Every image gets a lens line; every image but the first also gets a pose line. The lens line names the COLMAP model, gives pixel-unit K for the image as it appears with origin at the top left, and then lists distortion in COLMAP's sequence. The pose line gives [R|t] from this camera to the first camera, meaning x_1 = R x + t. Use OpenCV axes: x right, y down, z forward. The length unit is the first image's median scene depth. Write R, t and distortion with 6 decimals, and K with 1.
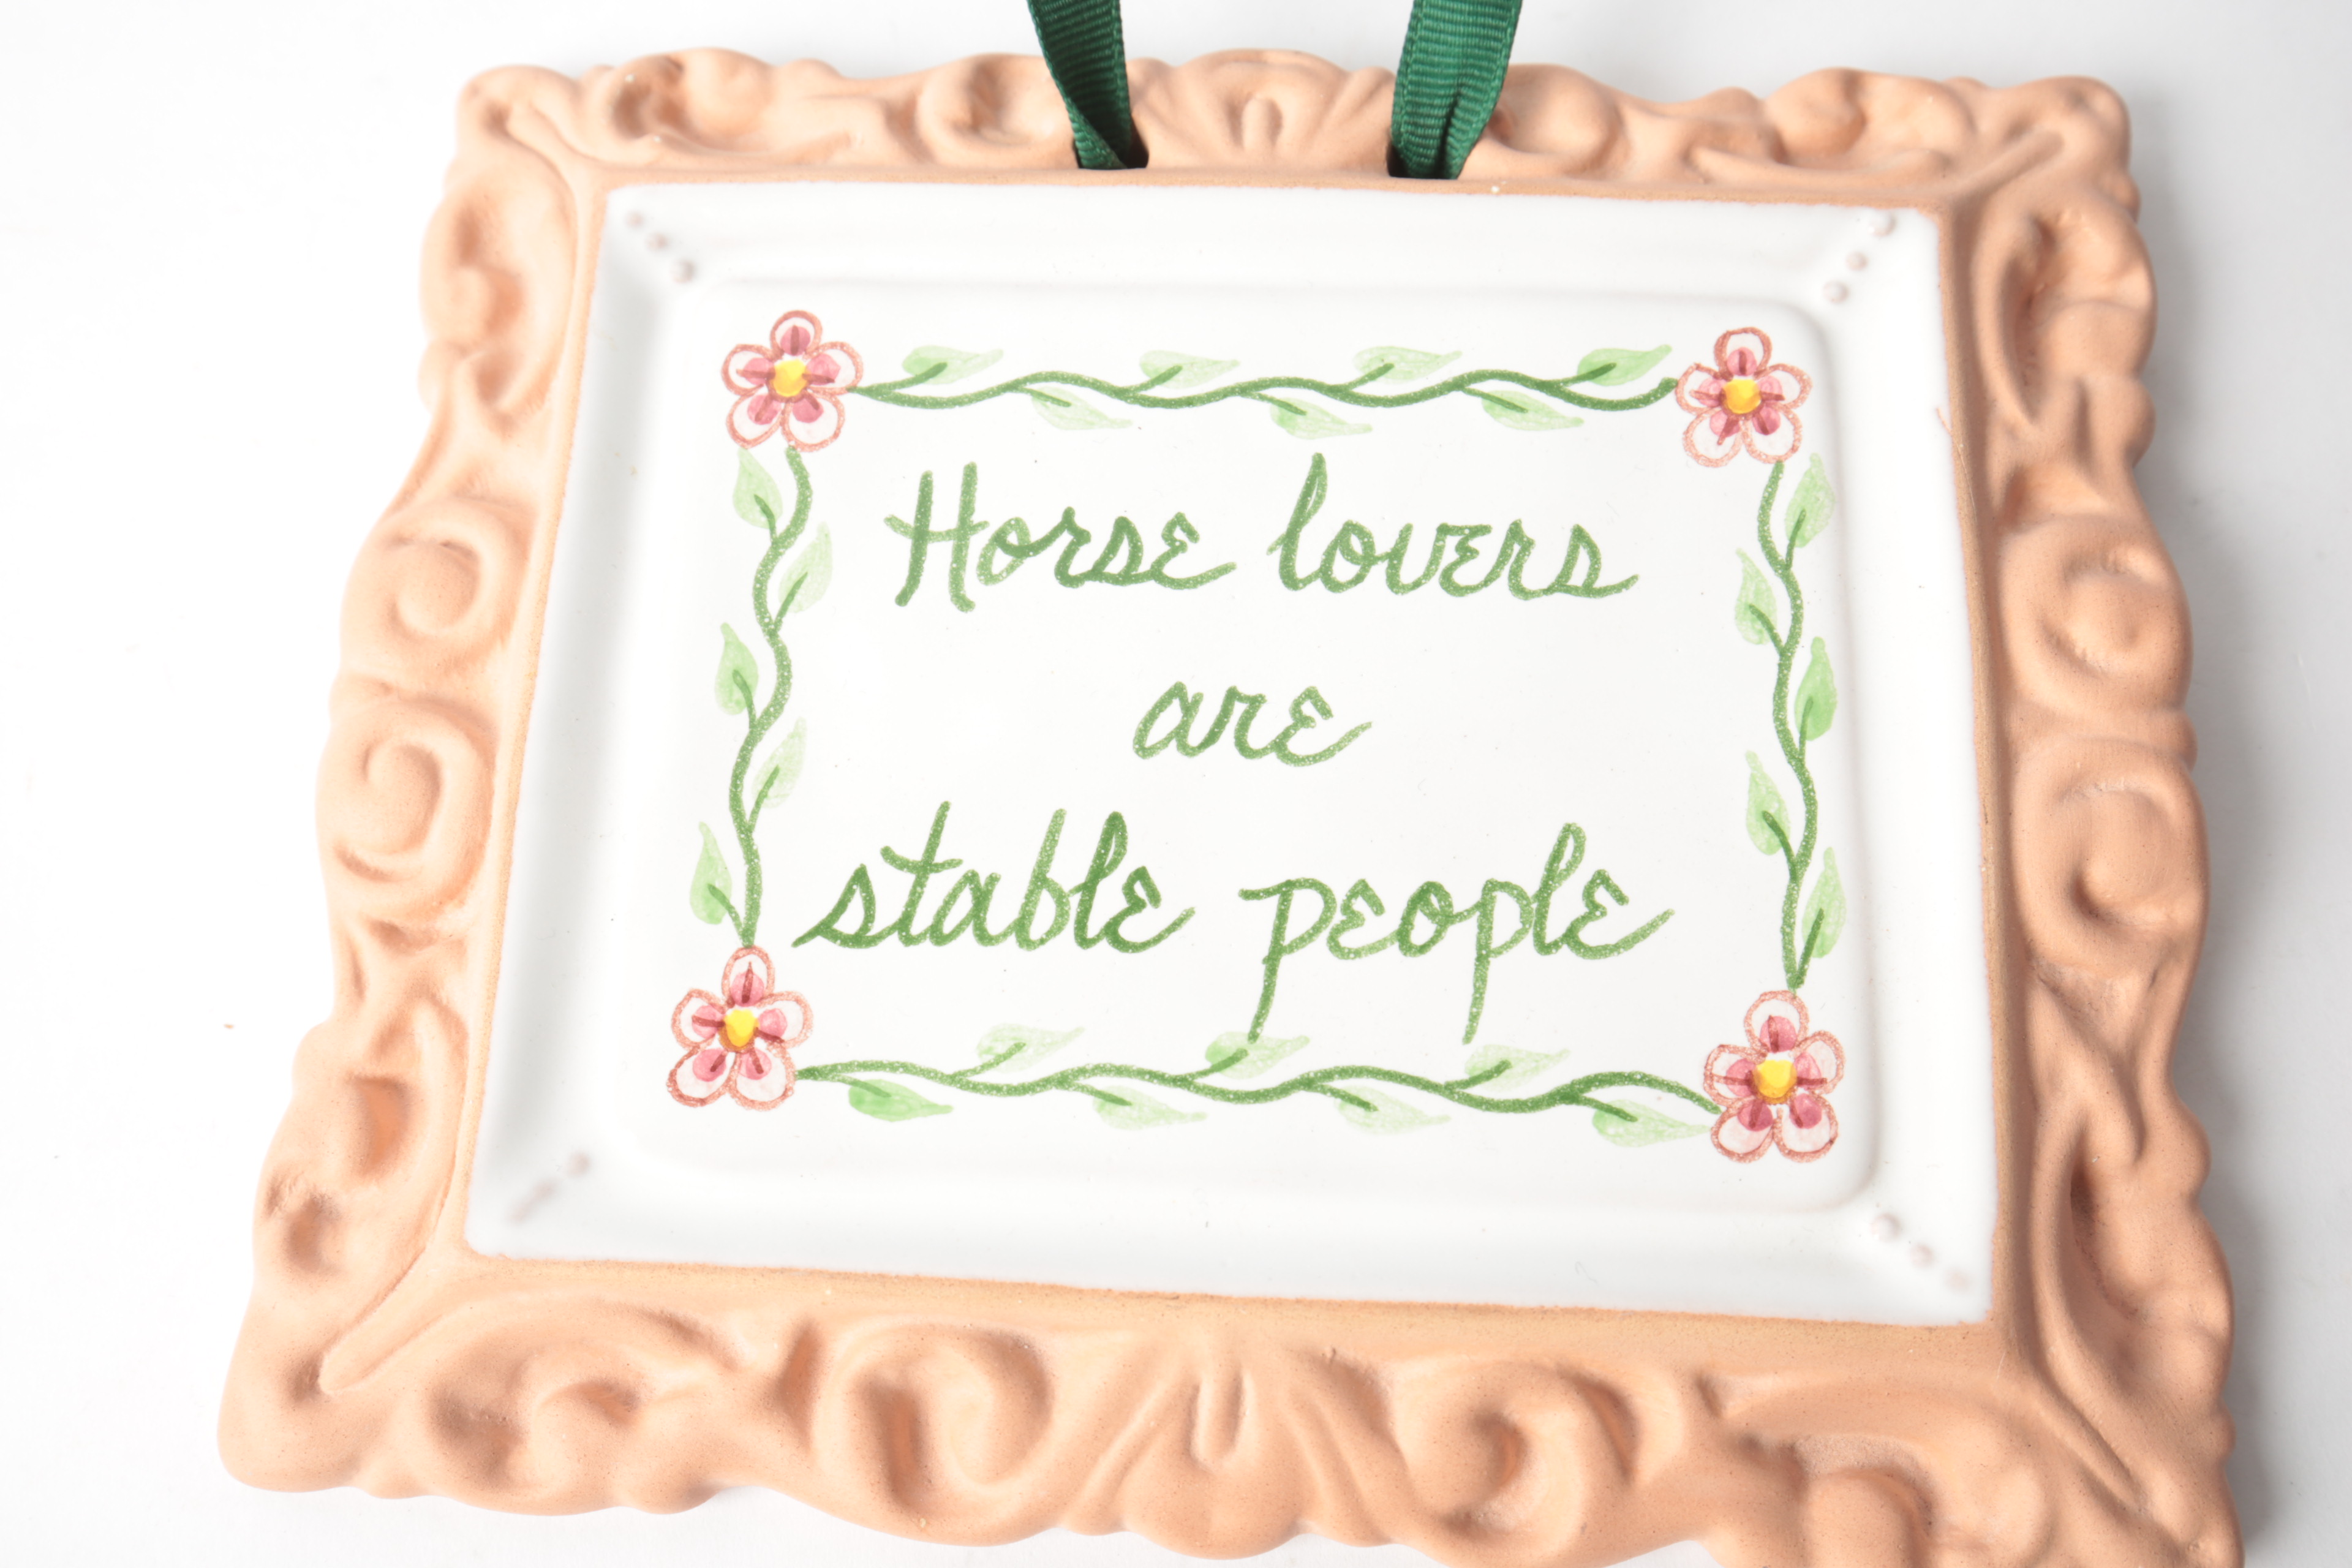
lens RADIAL K [[2130.1, 0, 1176.0], [0, 2130.1, 825.6], [0, 0, 1]] dist [0.023260, -0.001052]
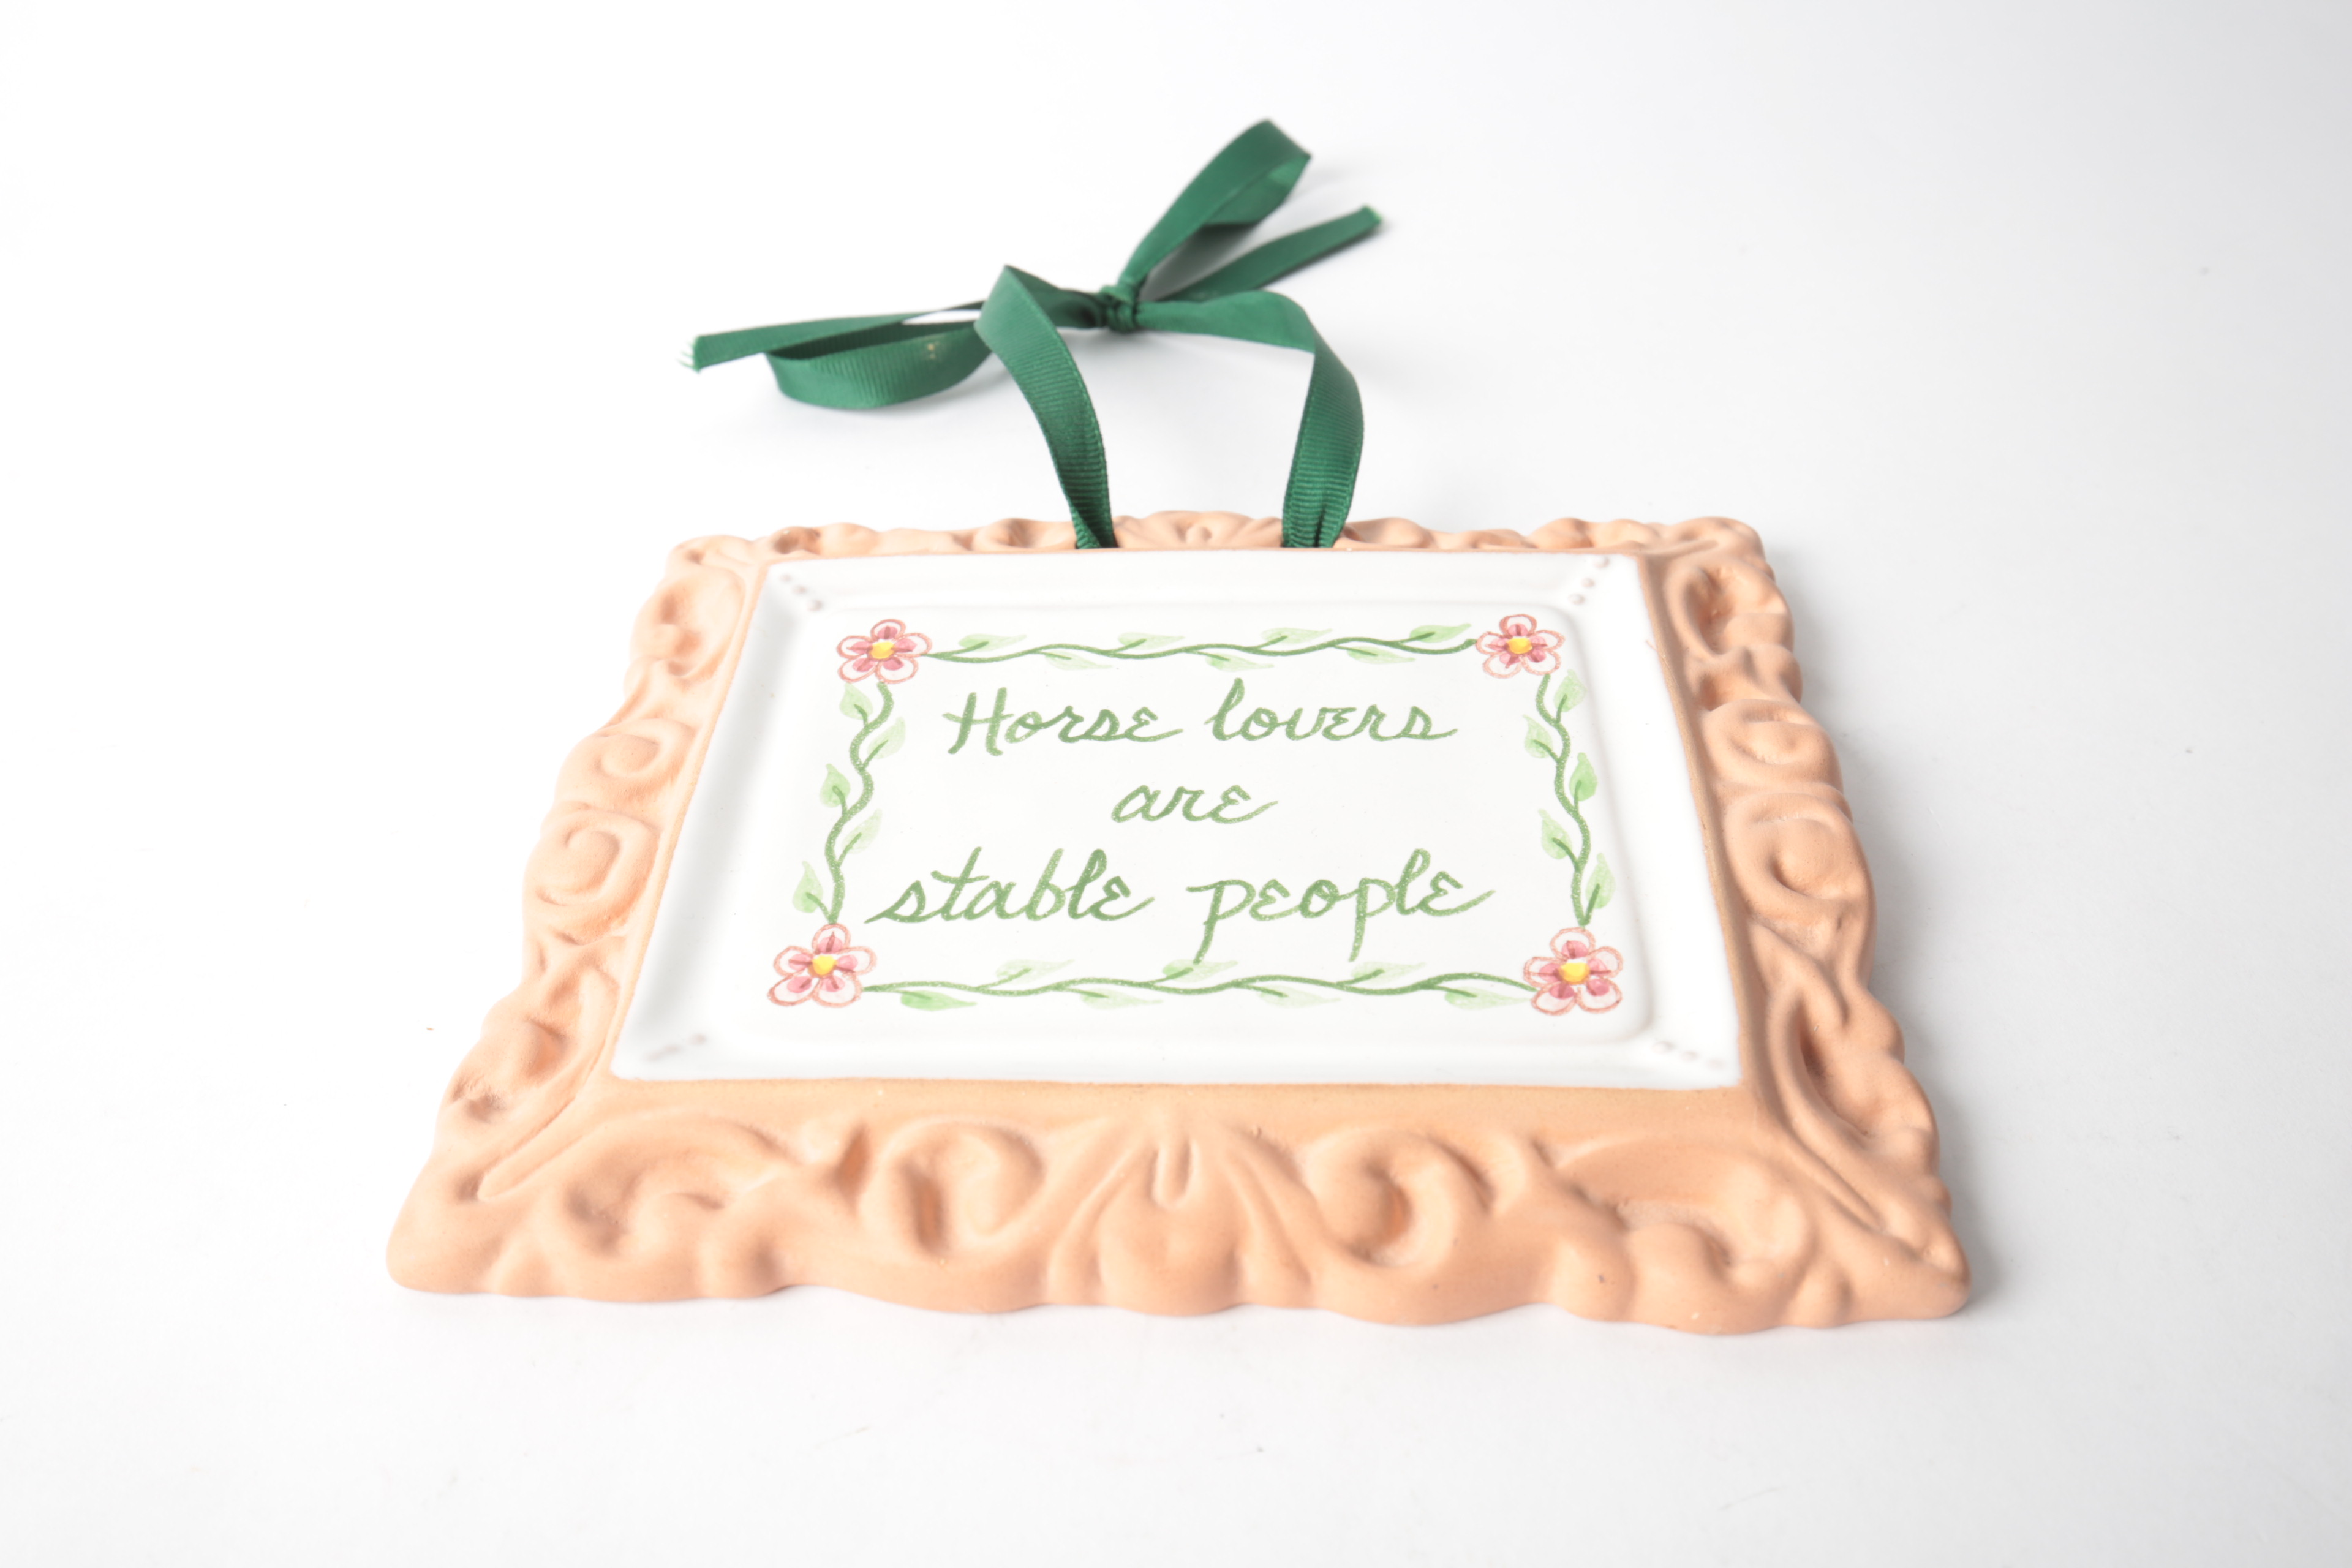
lens RADIAL K [[2130.1, 0, 1176.0], [0, 2130.1, 825.6], [0, 0, 1]] dist [0.023260, -0.001052]
pose [[0.999940, -0.002282, 0.010736, 0.007887], [0.007664, 0.845363, -0.534138, 0.744211], [-0.007857, 0.534188, 0.845329, -0.207010]]
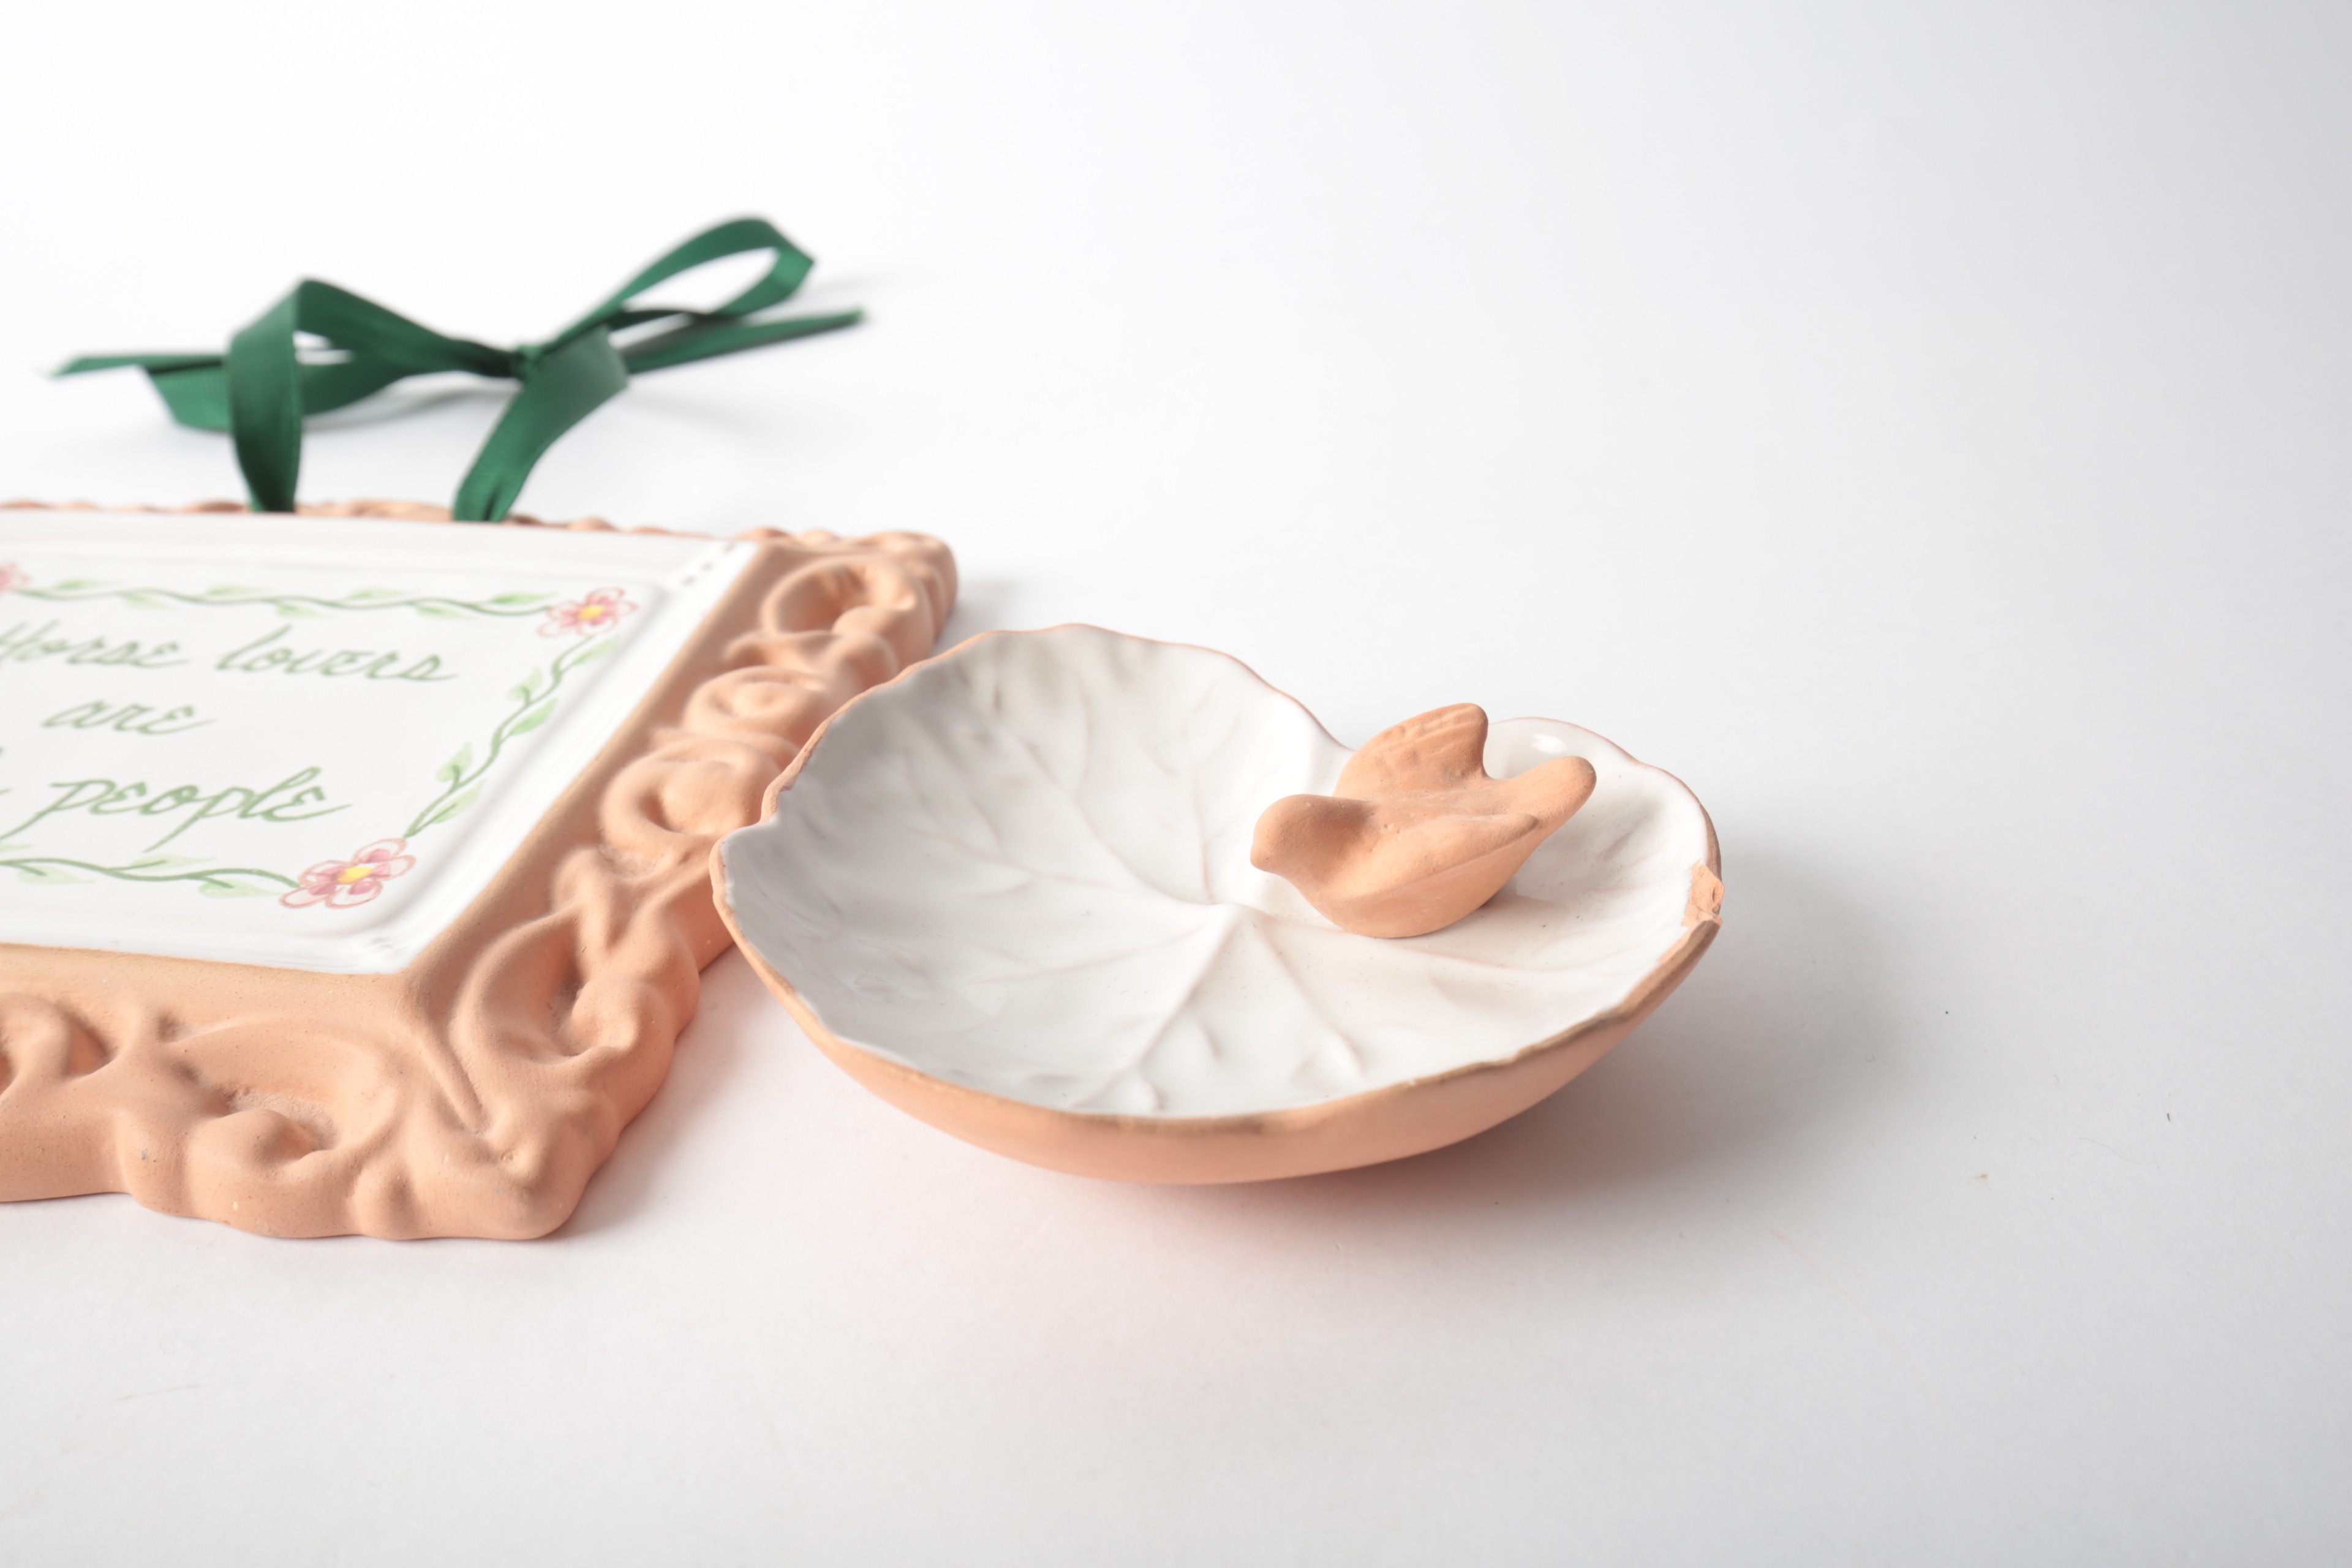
lens RADIAL K [[2130.1, 0, 1176.0], [0, 2130.1, 825.6], [0, 0, 1]] dist [0.023260, -0.001052]
pose [[0.991516, 0.068744, -0.110321, 0.863468], [-0.124802, 0.740746, -0.660091, 0.835069], [0.036343, 0.668259, 0.743041, 0.060357]]
